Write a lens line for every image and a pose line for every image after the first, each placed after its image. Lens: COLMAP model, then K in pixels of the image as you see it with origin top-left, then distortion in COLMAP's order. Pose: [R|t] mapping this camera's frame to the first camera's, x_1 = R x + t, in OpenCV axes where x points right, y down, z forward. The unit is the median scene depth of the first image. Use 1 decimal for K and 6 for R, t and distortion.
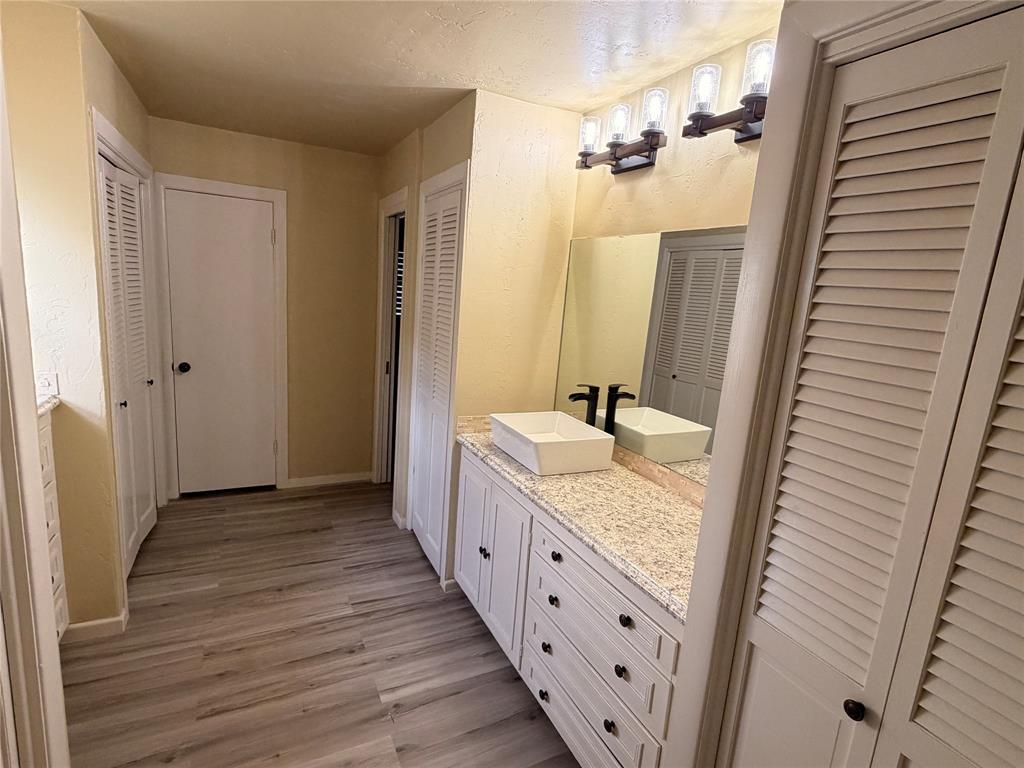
lens RADIAL K [[522.8, 0, 514.1], [0, 522.8, 385.7], [0, 0, 1]] dist [-0.001736, 0.001556]
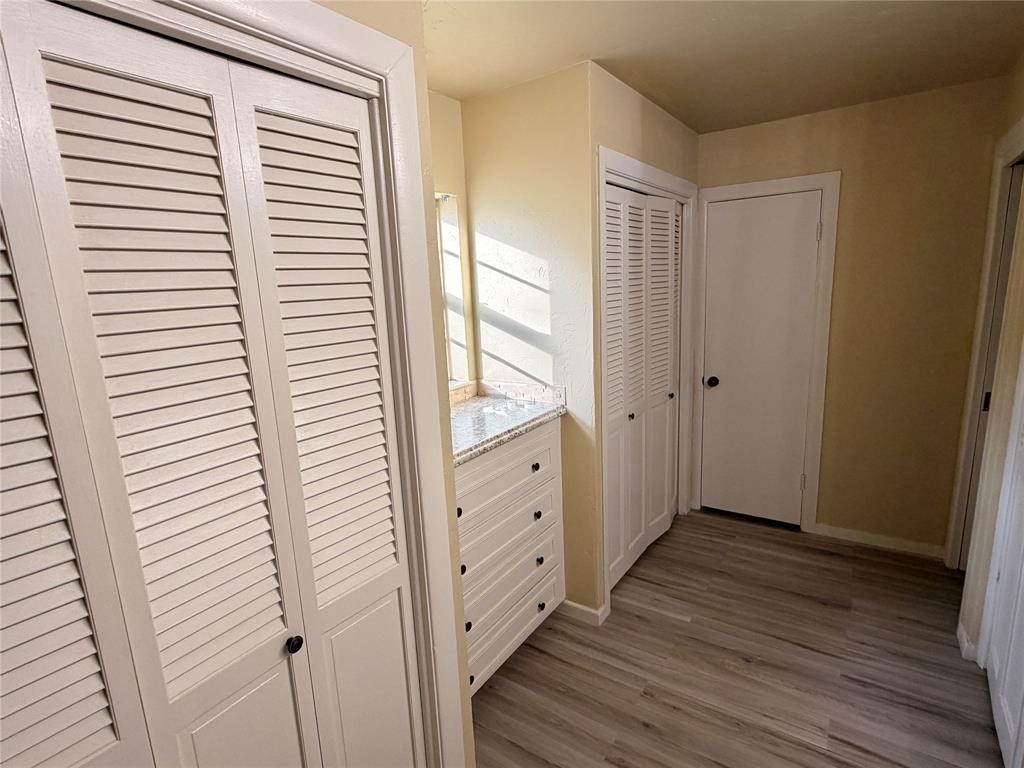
lens RADIAL K [[522.8, 0, 512.1], [0, 522.8, 385.0], [0, 0, 1]] dist [-0.001736, 0.001556]
pose [[0.473113, 0.072604, -0.878005, 0.062801], [-0.079409, 0.996056, 0.039576, -0.041859], [0.877416, 0.050998, 0.477012, 0.218215]]
